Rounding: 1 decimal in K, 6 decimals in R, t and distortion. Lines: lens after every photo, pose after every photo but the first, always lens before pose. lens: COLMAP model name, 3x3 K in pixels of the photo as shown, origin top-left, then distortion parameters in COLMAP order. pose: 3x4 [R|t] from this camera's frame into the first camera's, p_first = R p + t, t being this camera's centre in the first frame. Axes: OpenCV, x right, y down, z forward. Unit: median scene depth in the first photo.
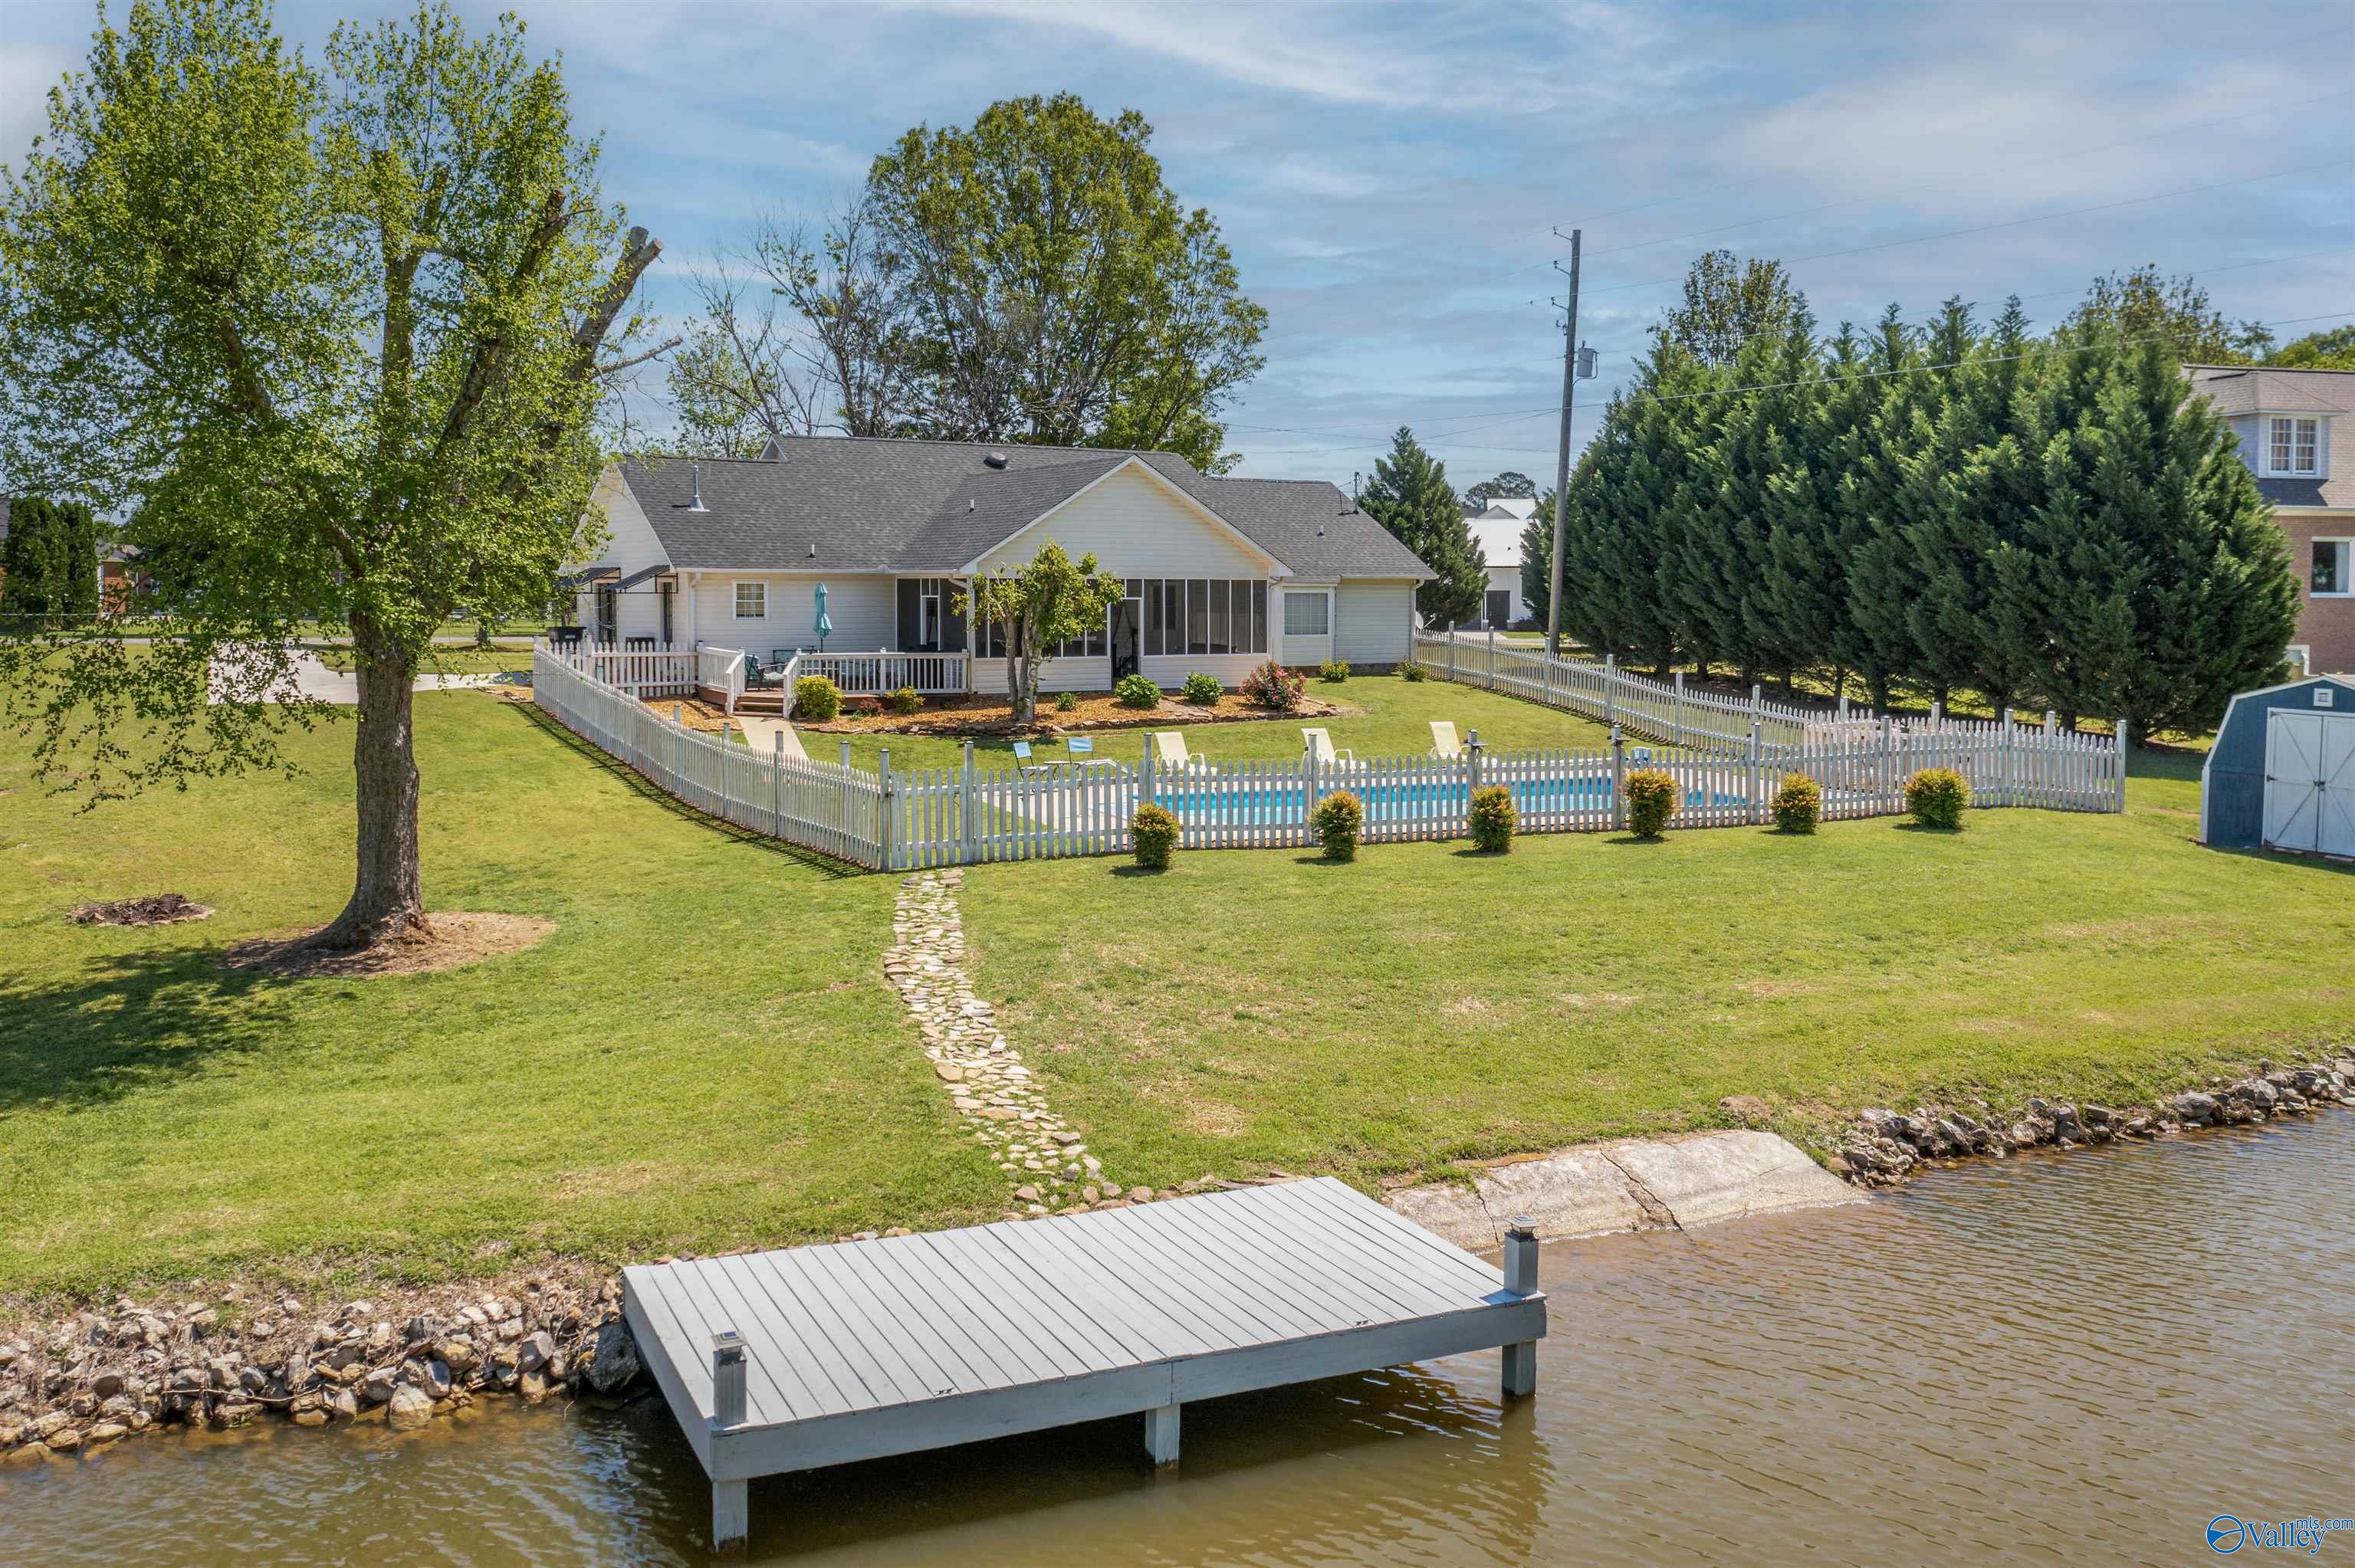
lens RADIAL K [[1862.7, 0, 1045.7], [0, 1862.7, 680.5], [0, 0, 1]] dist [0.004230, -0.001801]
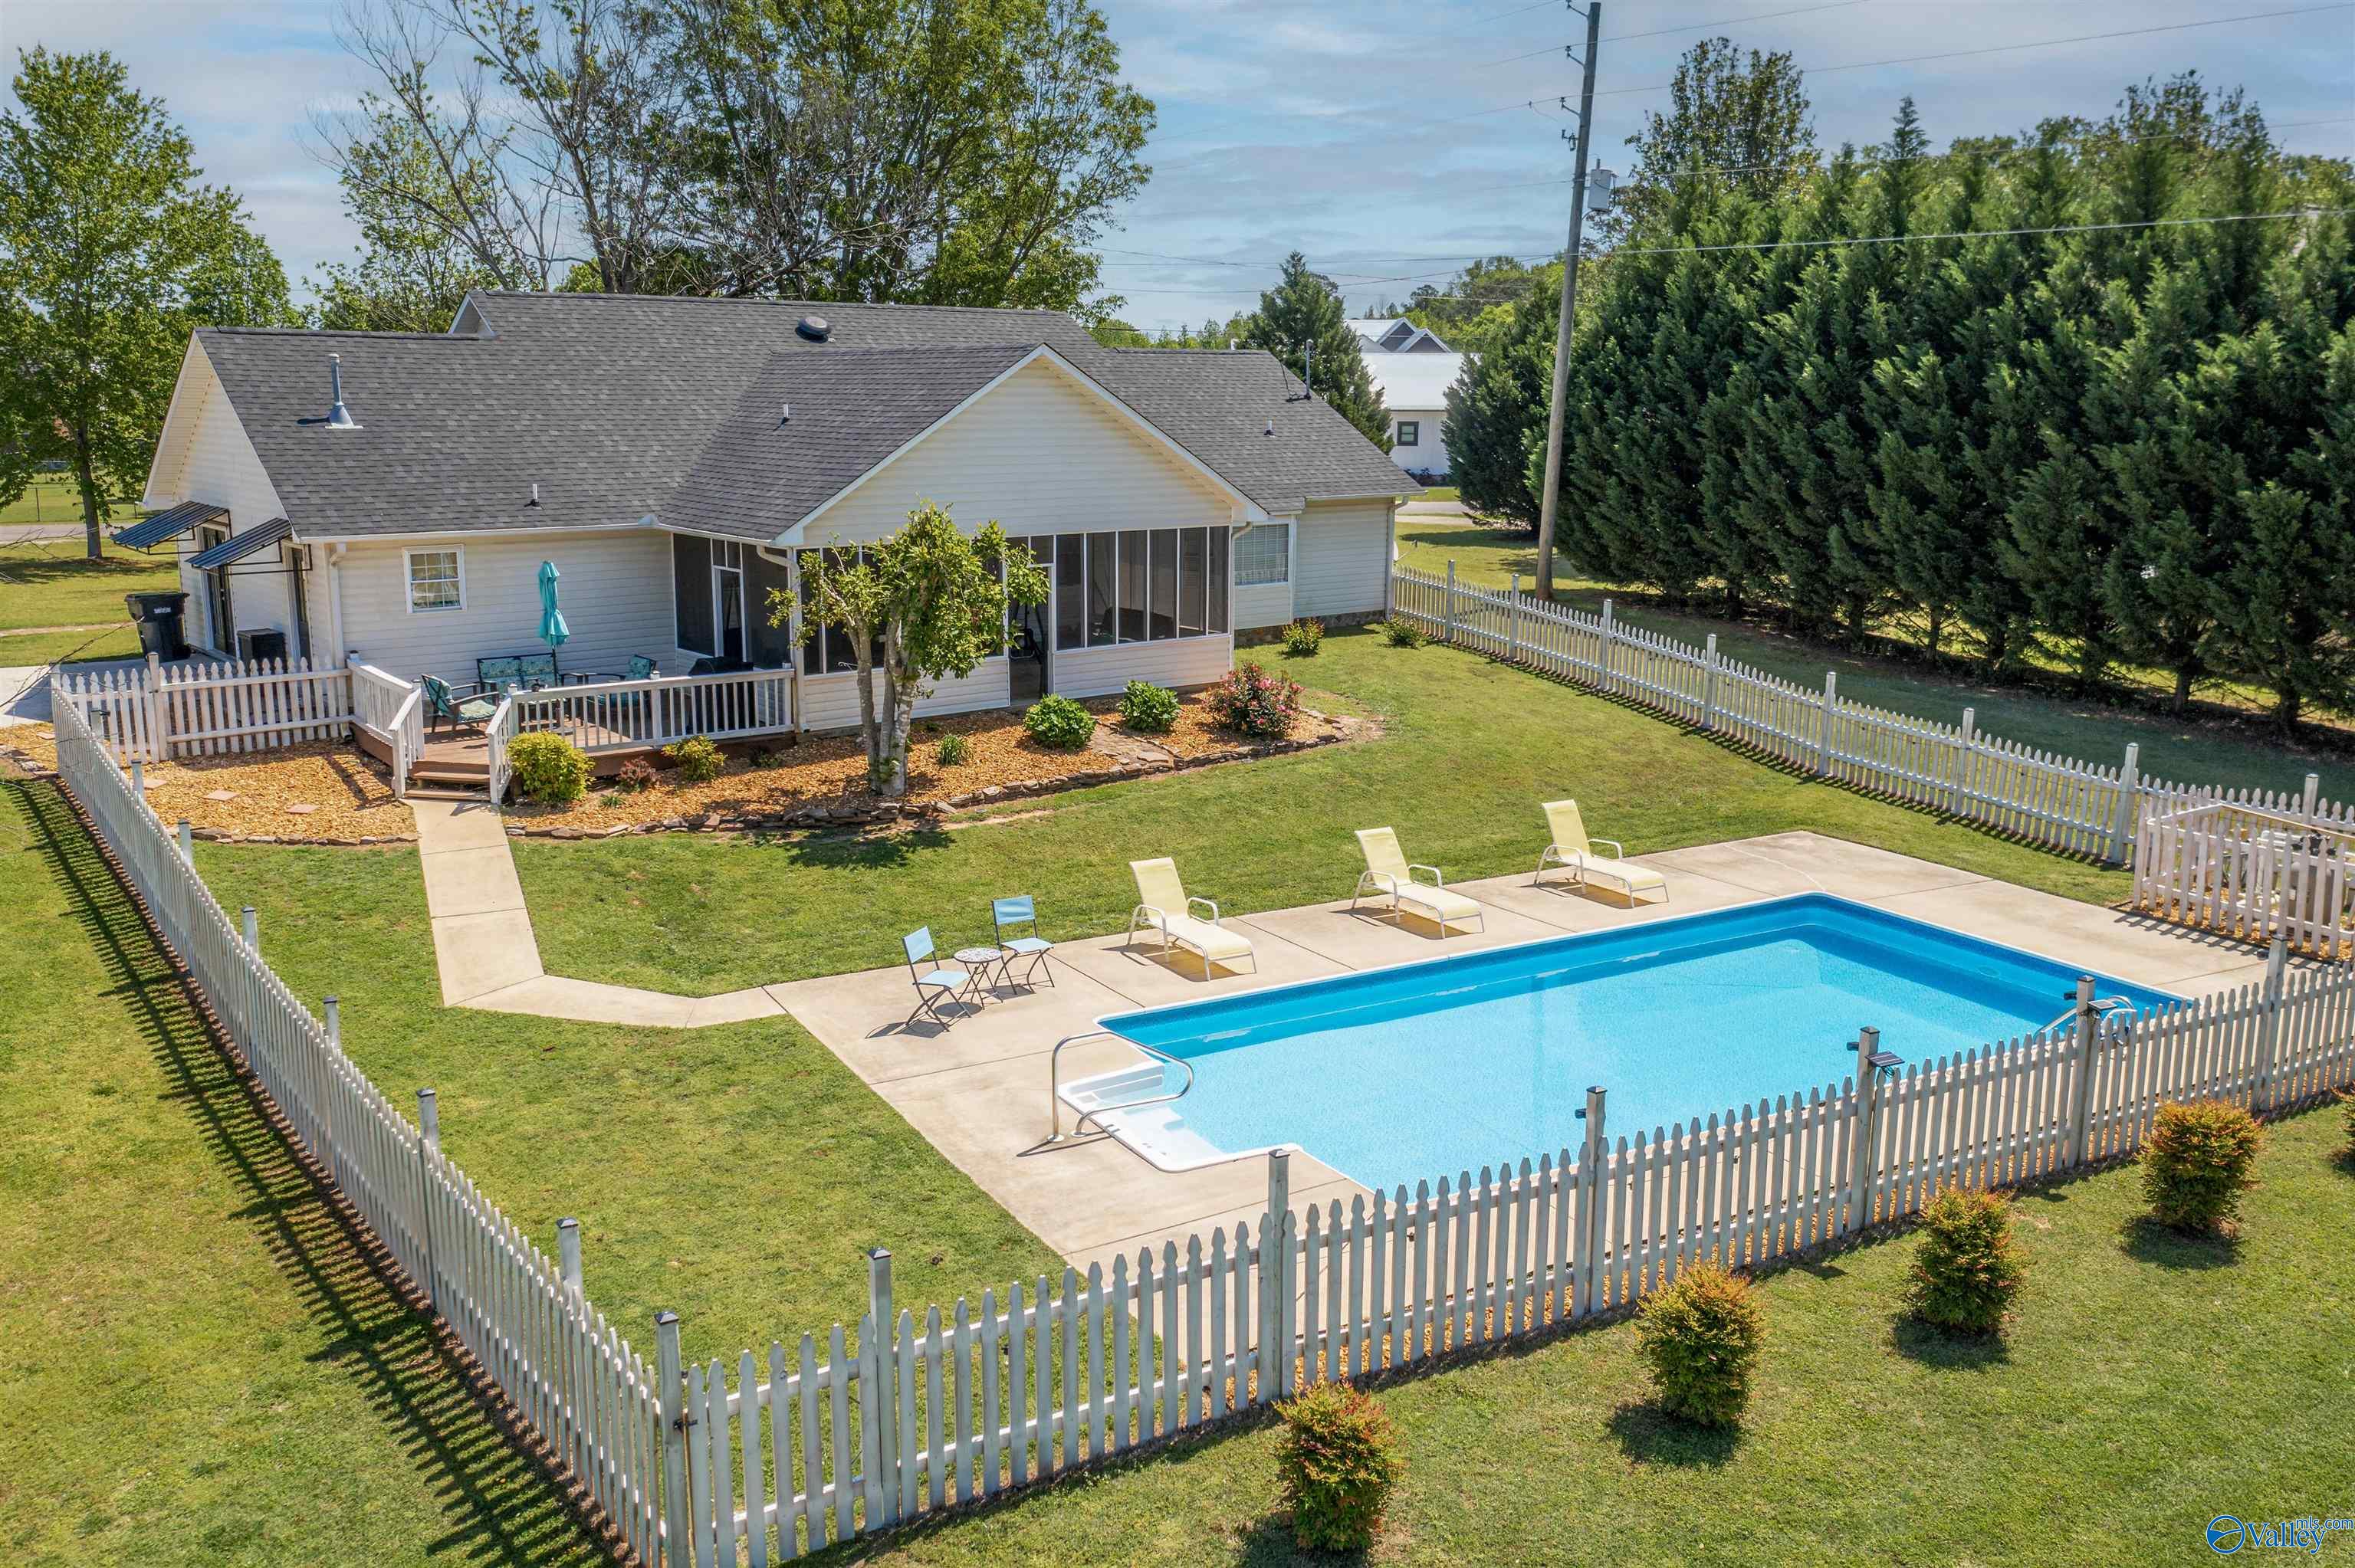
lens RADIAL K [[1856.6, 0, 1107.4], [0, 1856.6, 783.1], [0, 0, 1]] dist [-0.012103, 0.015051]
pose [[0.989325, -0.029025, 0.142808, -0.022960], [0.005585, 0.986796, 0.161874, -0.066412], [-0.145621, -0.159349, 0.976423, 0.308064]]
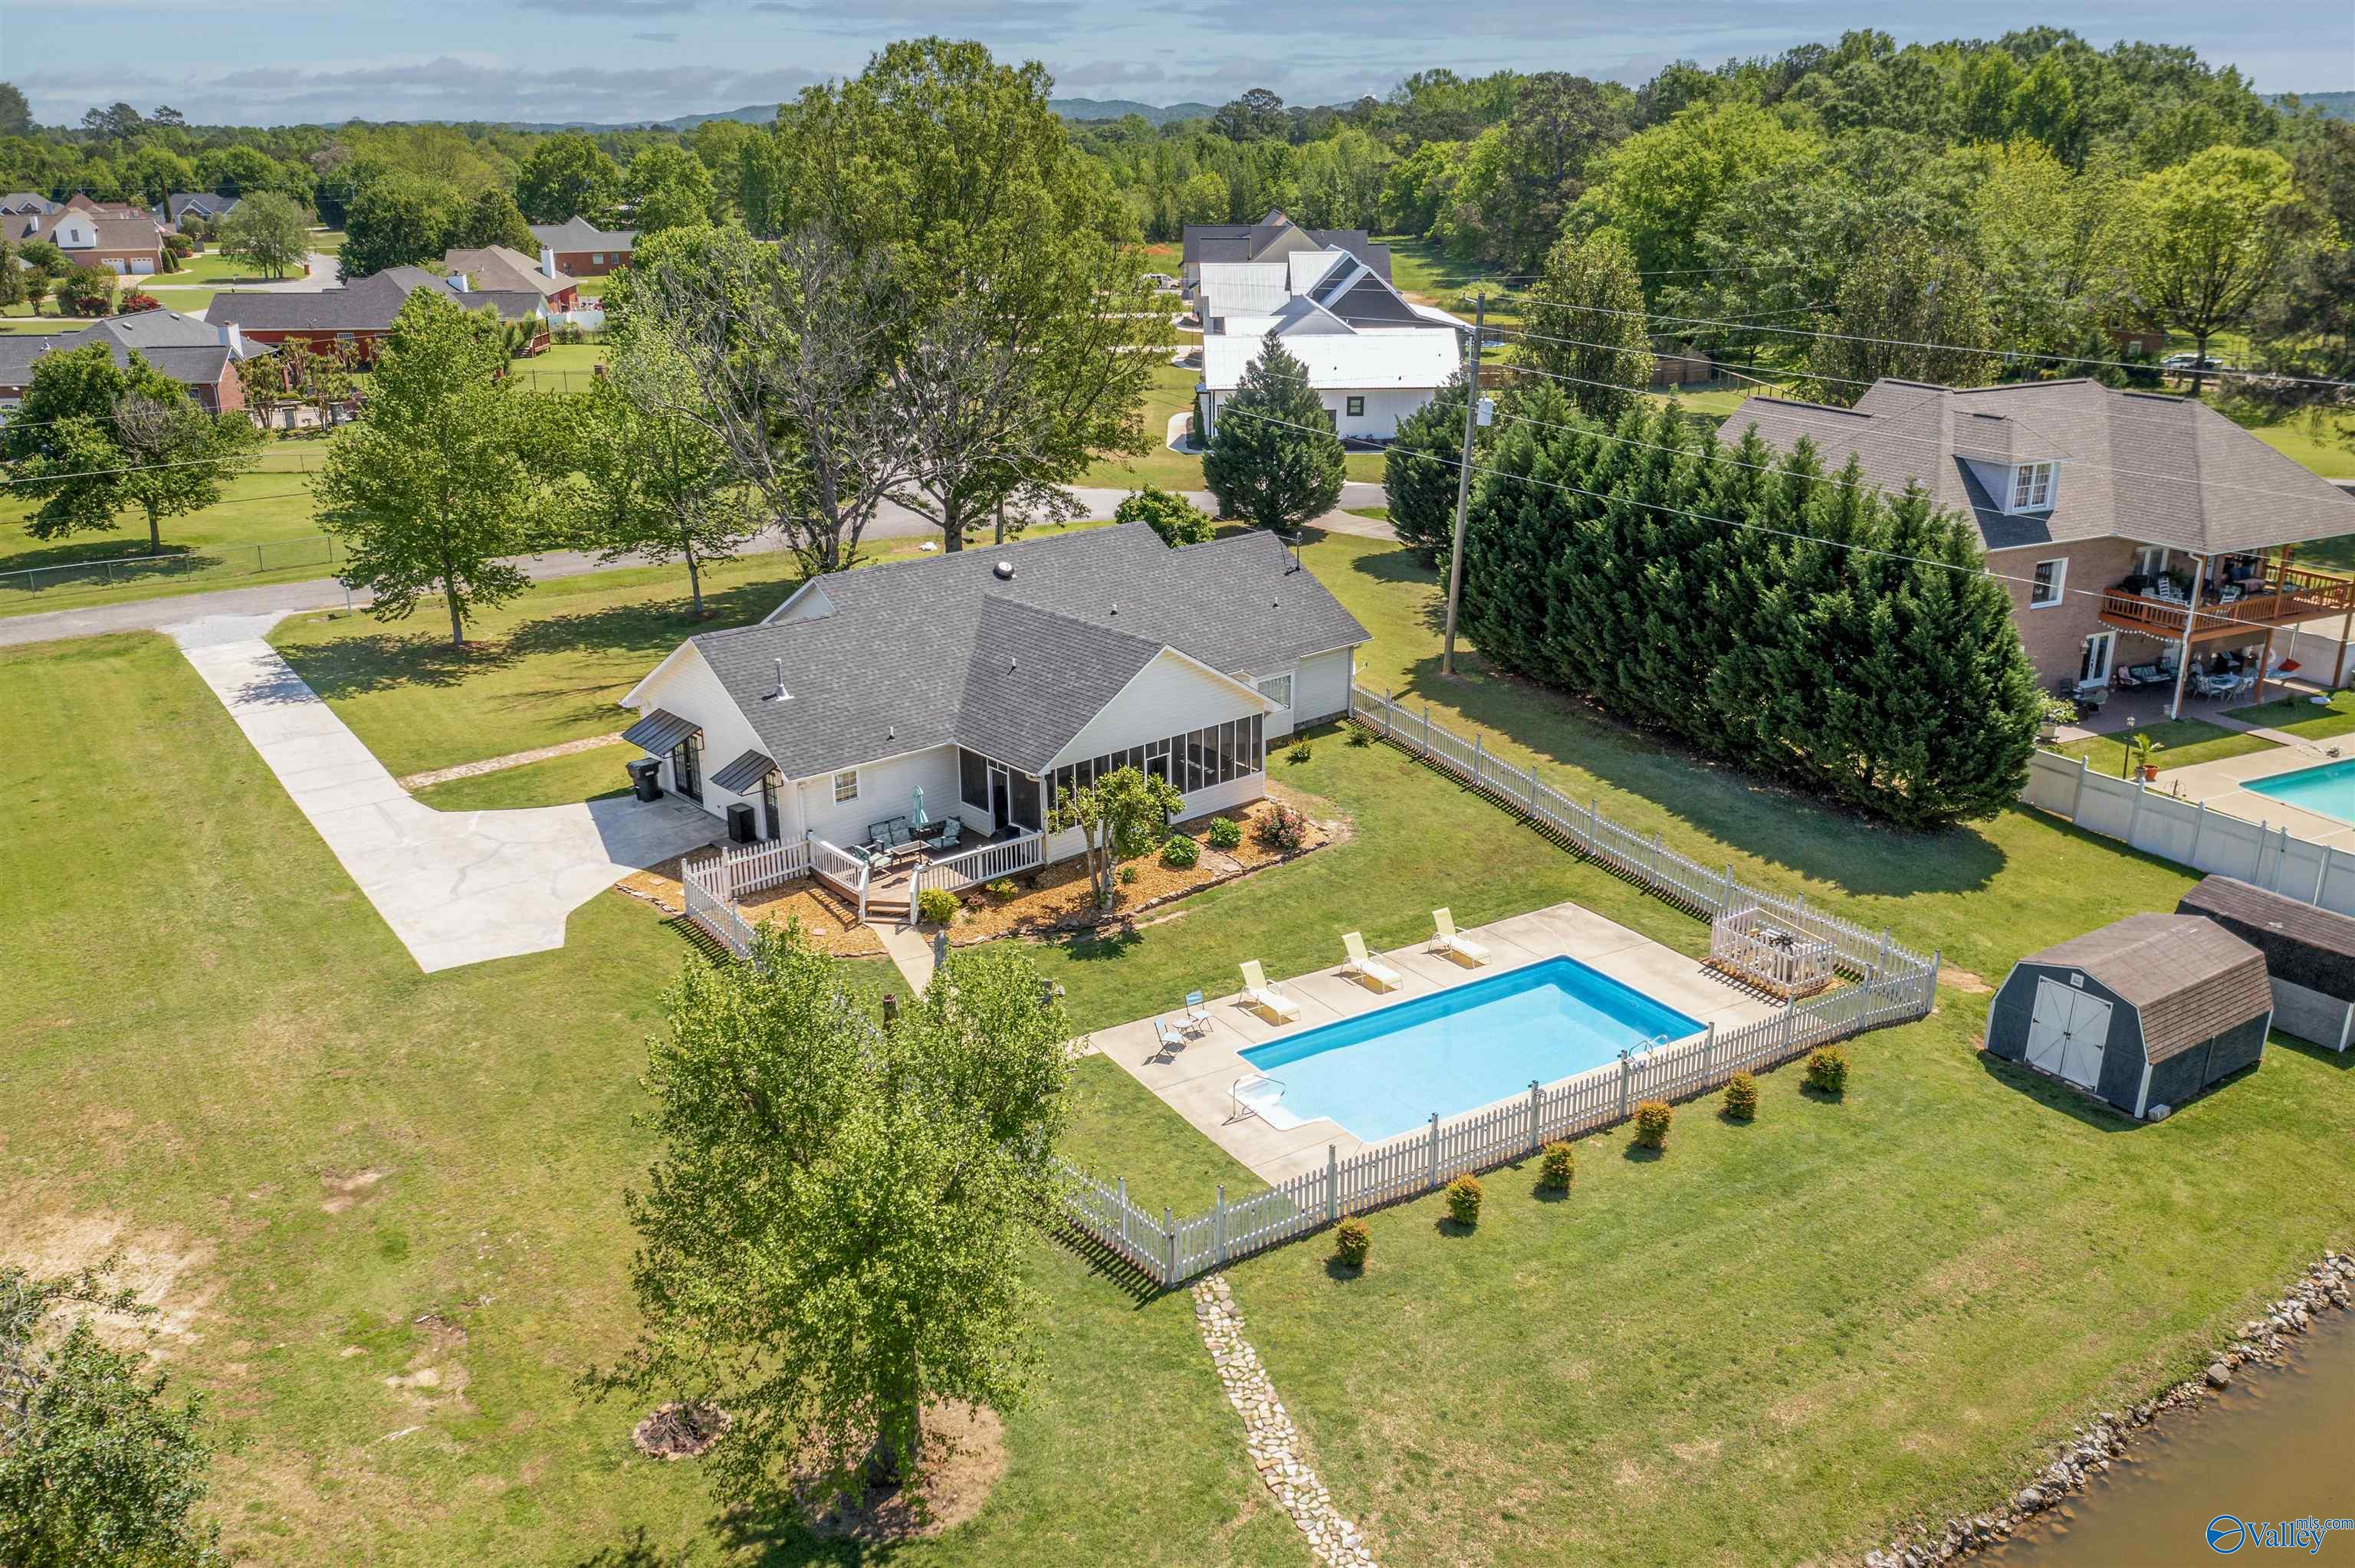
lens RADIAL K [[1817.2, 0, 1128.0], [0, 1817.2, 789.8], [0, 0, 1]] dist [0.005623, 0.000429]
pose [[0.982062, -0.071555, 0.174456, -0.162083], [0.018781, 0.957718, 0.287097, -0.320983], [-0.187622, -0.278670, 0.941882, -0.091320]]
